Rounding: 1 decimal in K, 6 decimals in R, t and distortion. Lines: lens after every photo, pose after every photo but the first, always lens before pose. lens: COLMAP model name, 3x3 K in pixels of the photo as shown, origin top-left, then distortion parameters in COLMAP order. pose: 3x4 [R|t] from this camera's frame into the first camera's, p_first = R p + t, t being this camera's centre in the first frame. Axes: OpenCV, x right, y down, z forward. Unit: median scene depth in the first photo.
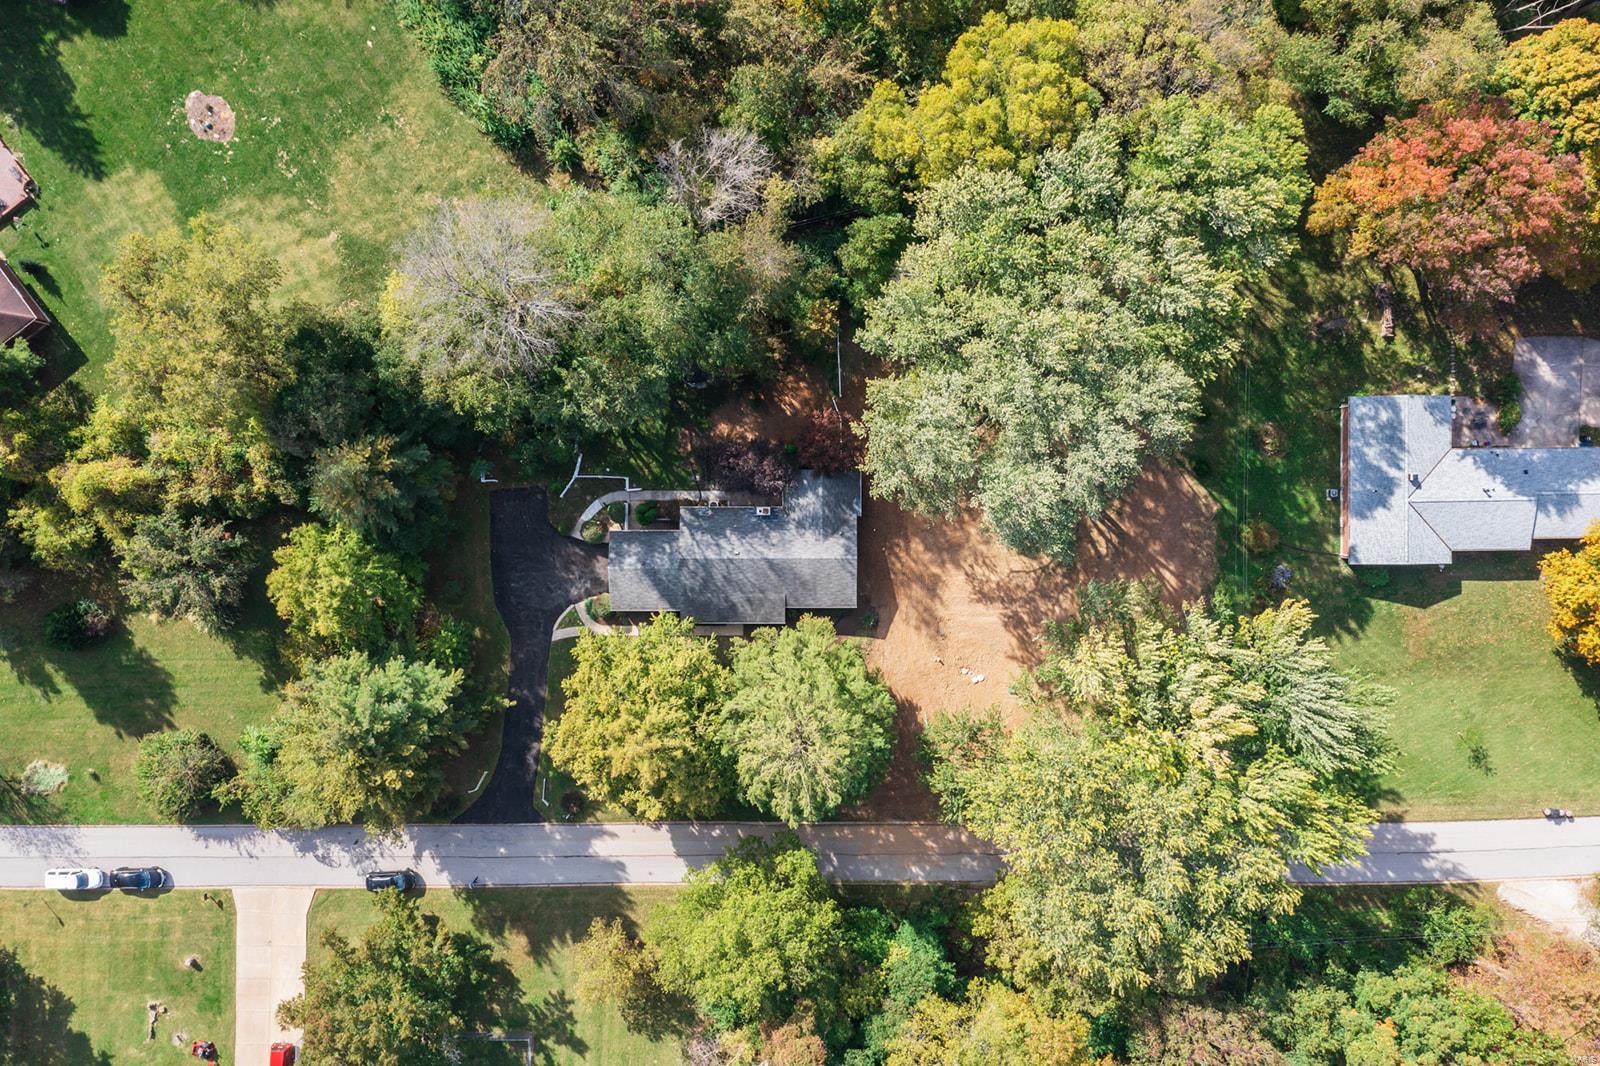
lens RADIAL K [[1280.7, 0, 797.1], [0, 1280.7, 535.0], [0, 0, 1]] dist [0.003884, -0.004423]
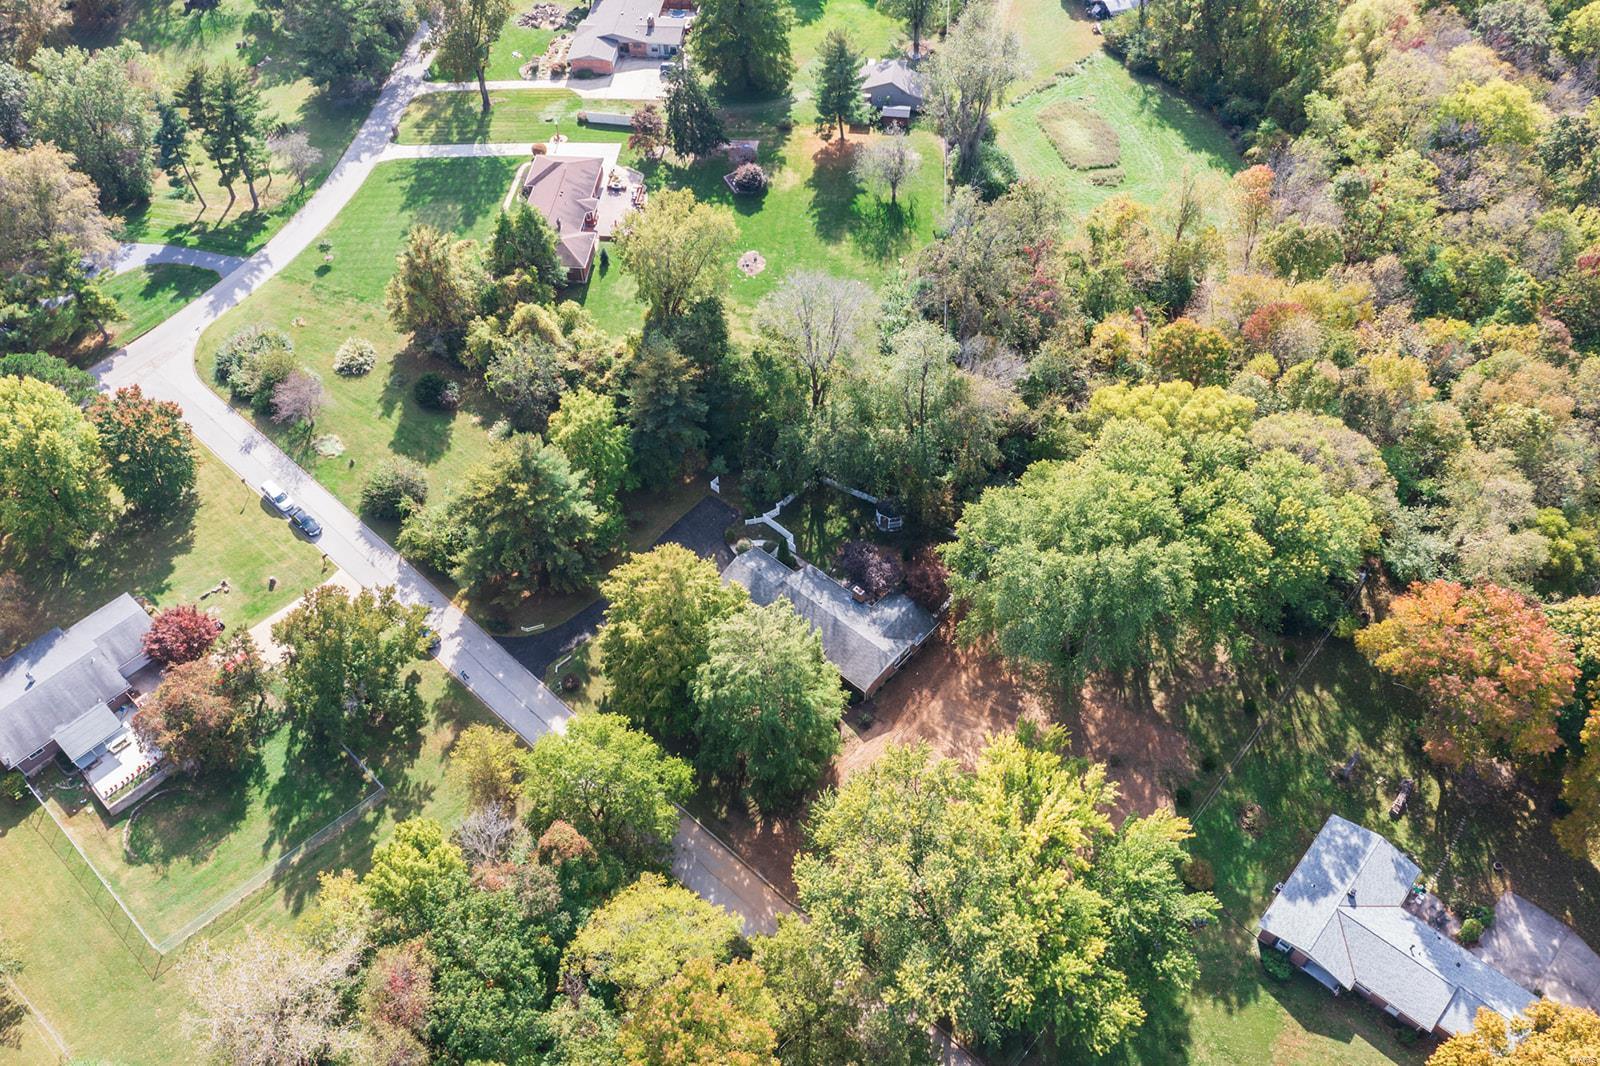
lens RADIAL K [[1280.7, 0, 805.2], [0, 1280.7, 539.2], [0, 0, 1]] dist [0.003884, -0.004423]
pose [[0.745605, 0.513857, -0.424292, 0.426831], [-0.666246, 0.561652, -0.490575, 0.583735], [-0.013781, 0.648458, 0.761125, 0.017769]]
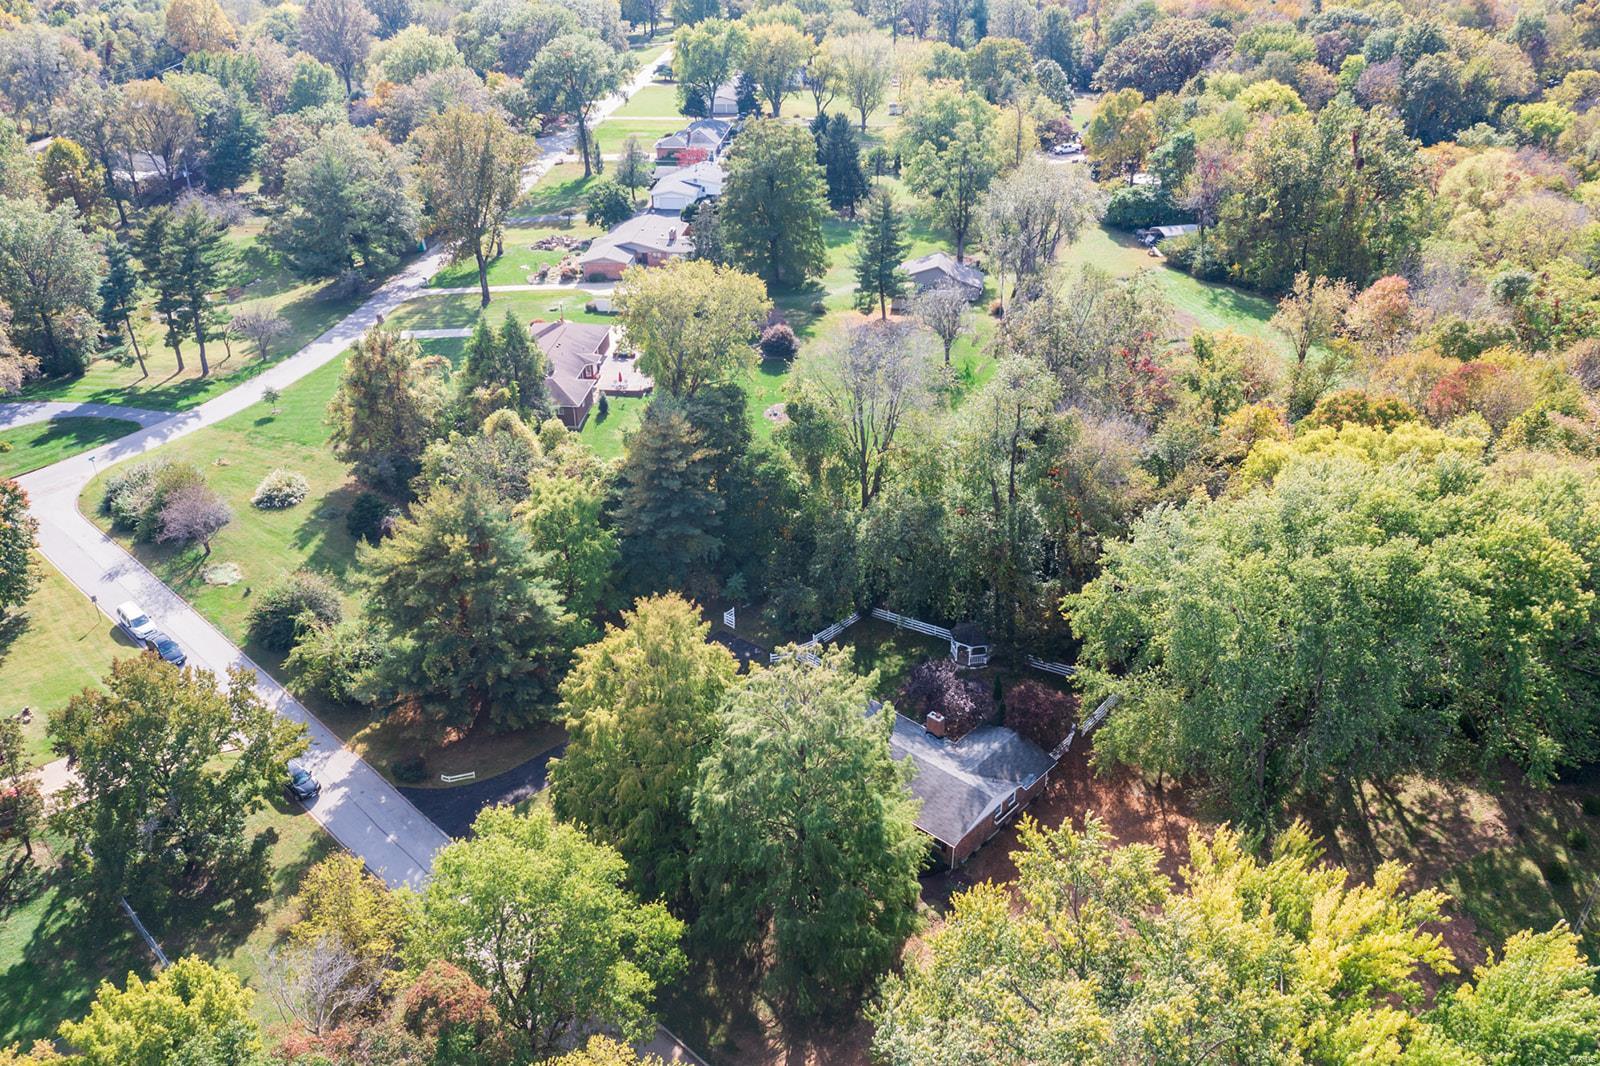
lens RADIAL K [[1280.7, 0, 804.8], [0, 1280.7, 526.5], [0, 0, 1]] dist [0.003884, -0.004423]
pose [[0.738388, 0.335401, -0.585056, 0.358484], [-0.673979, 0.337218, -0.657295, 0.545954], [-0.023166, 0.879654, 0.475050, 0.467260]]
